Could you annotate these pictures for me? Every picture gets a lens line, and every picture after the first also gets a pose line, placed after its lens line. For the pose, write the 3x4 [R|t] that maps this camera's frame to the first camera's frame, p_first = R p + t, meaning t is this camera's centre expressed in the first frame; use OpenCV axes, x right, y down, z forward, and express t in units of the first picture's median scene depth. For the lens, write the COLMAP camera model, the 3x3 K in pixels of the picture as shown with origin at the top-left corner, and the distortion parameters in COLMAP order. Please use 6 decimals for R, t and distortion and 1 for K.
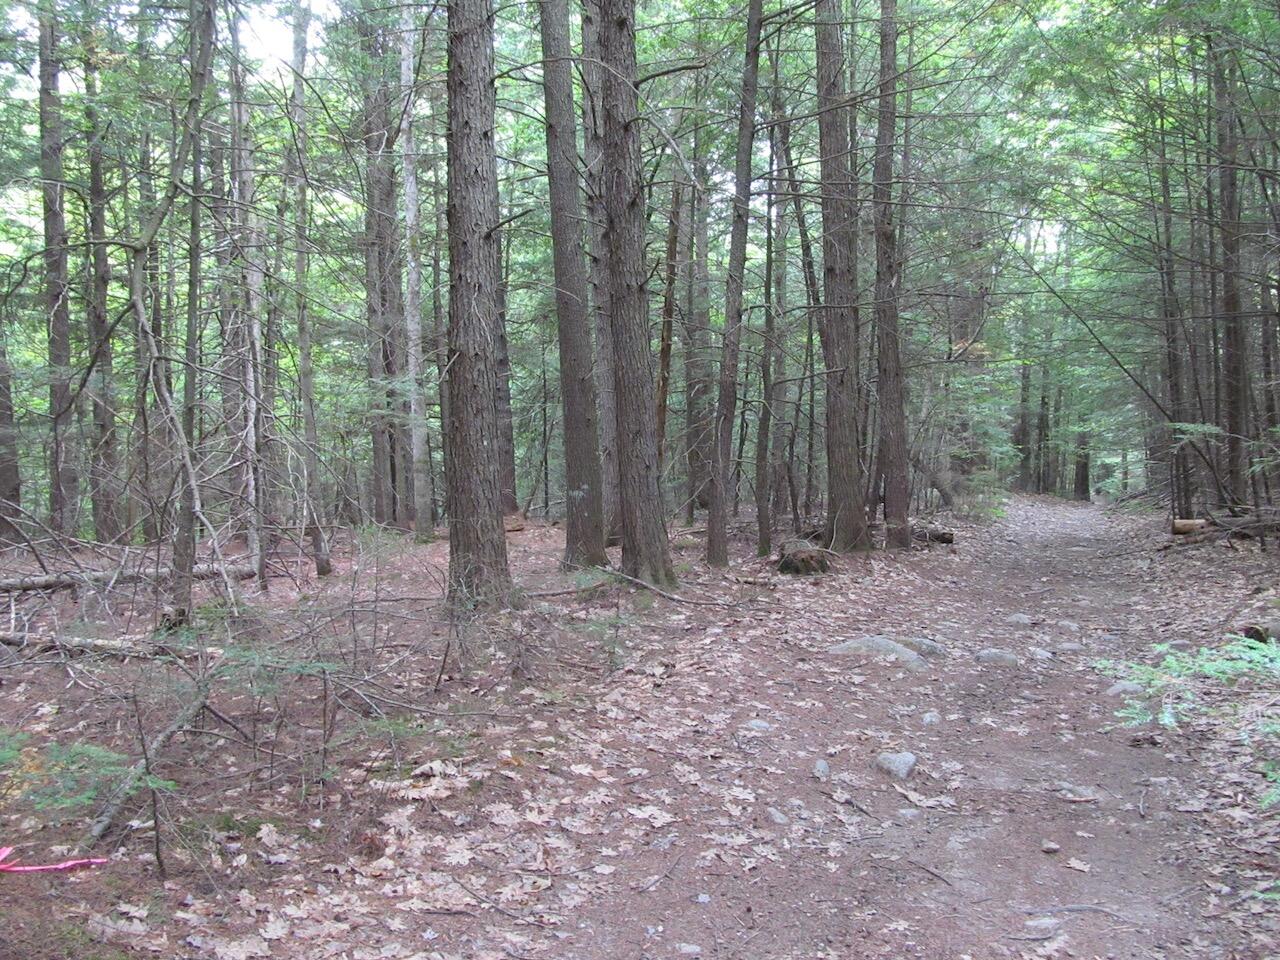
lens RADIAL K [[1054.6, 0, 639.2], [0, 1054.6, 482.4], [0, 0, 1]] dist [-0.080488, 0.039830]
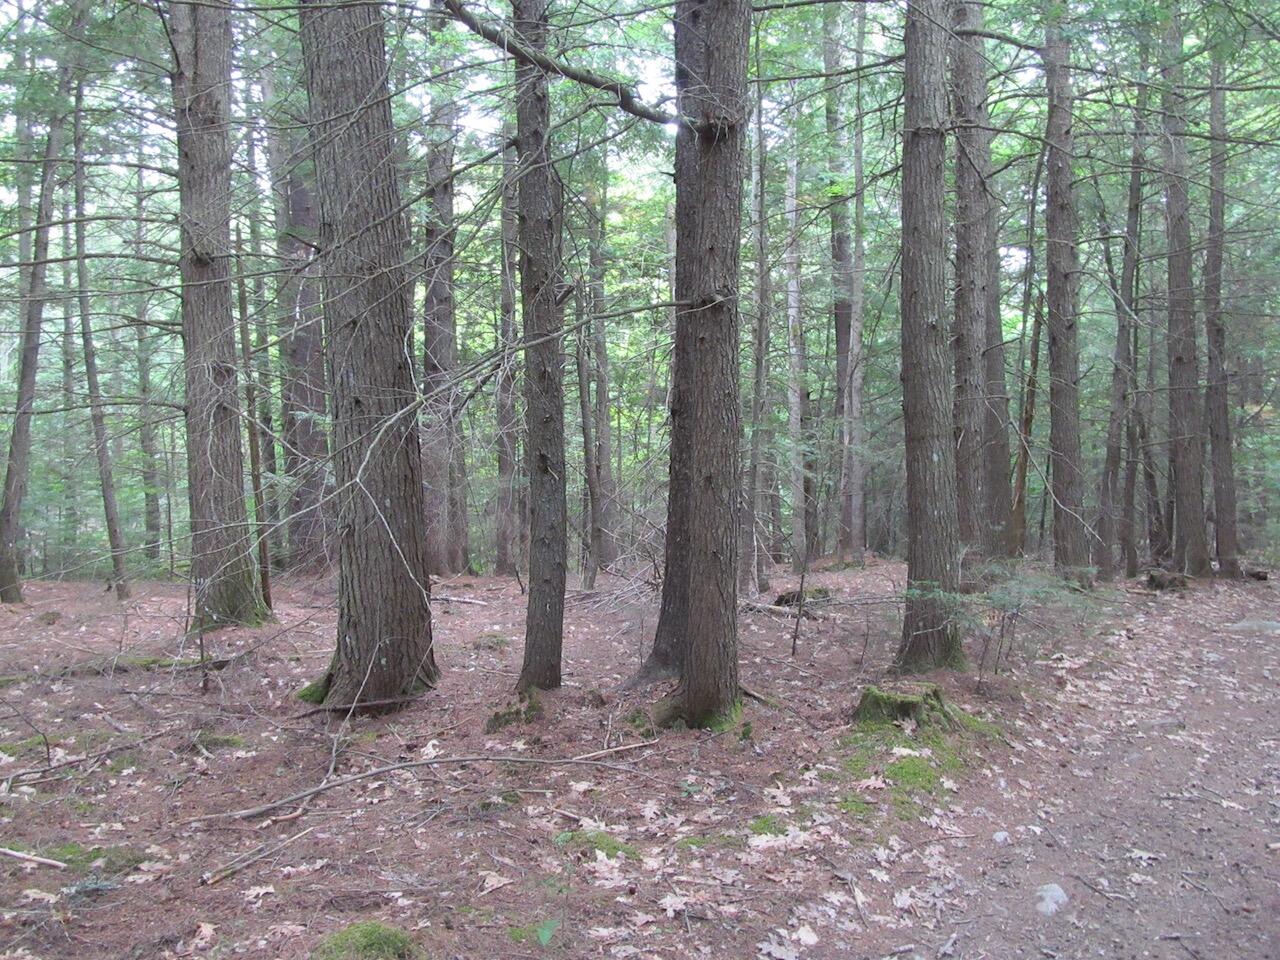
lens RADIAL K [[1054.6, 0, 628.2], [0, 1054.6, 485.6], [0, 0, 1]] dist [-0.080488, 0.039830]
pose [[0.977866, 0.006013, -0.209144, -0.279713], [-0.016895, 0.998592, -0.050282, 0.036593], [0.208547, 0.052702, 0.976591, -0.493868]]
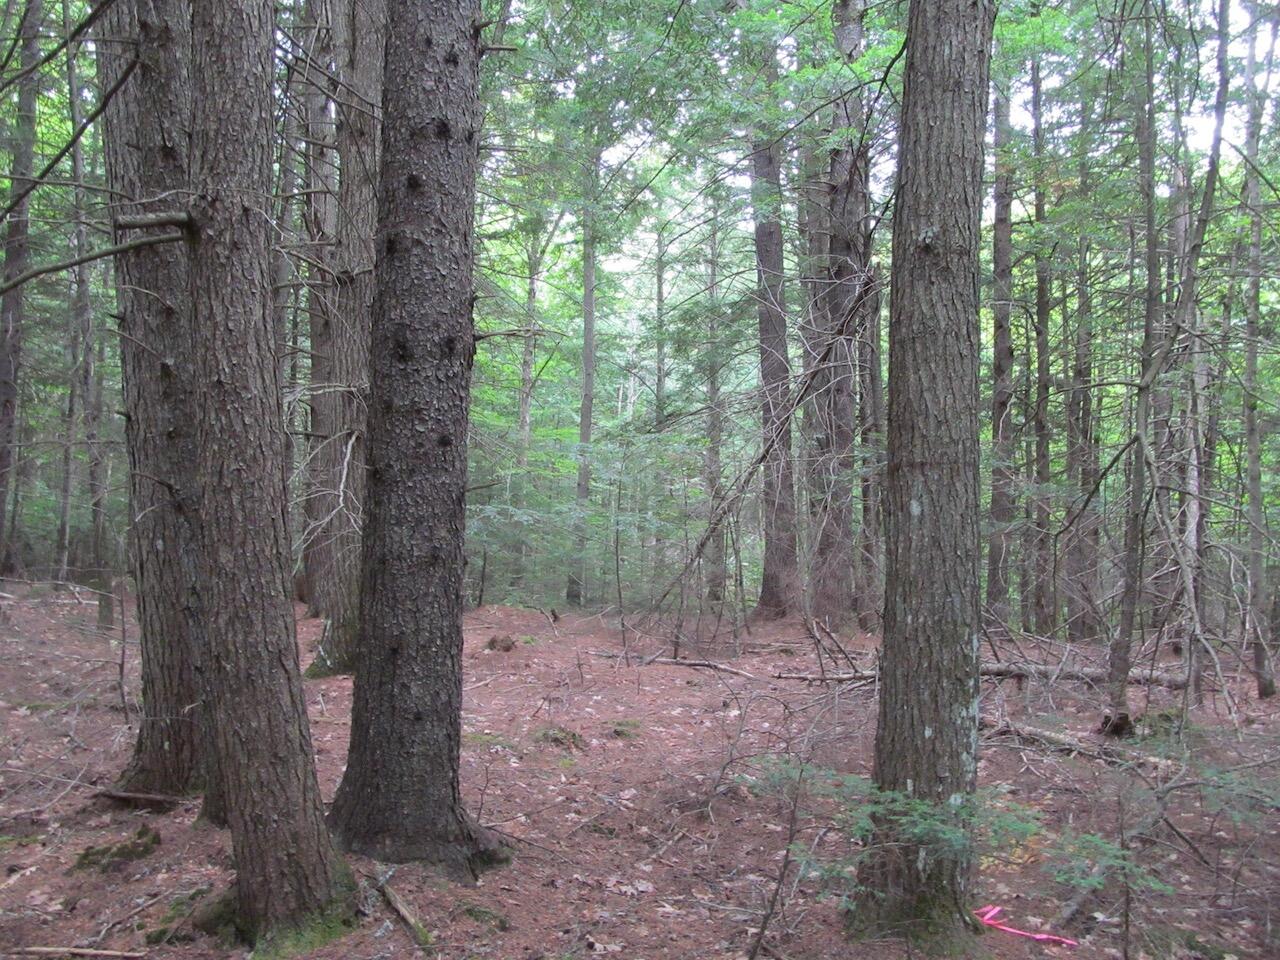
lens RADIAL K [[1054.6, 0, 636.3], [0, 1054.6, 482.9], [0, 0, 1]] dist [-0.080488, 0.039830]
pose [[0.670899, 0.005111, -0.741531, -0.007335], [-0.072952, 0.995580, -0.059141, -0.005235], [0.737952, 0.093774, 0.668307, -0.032199]]
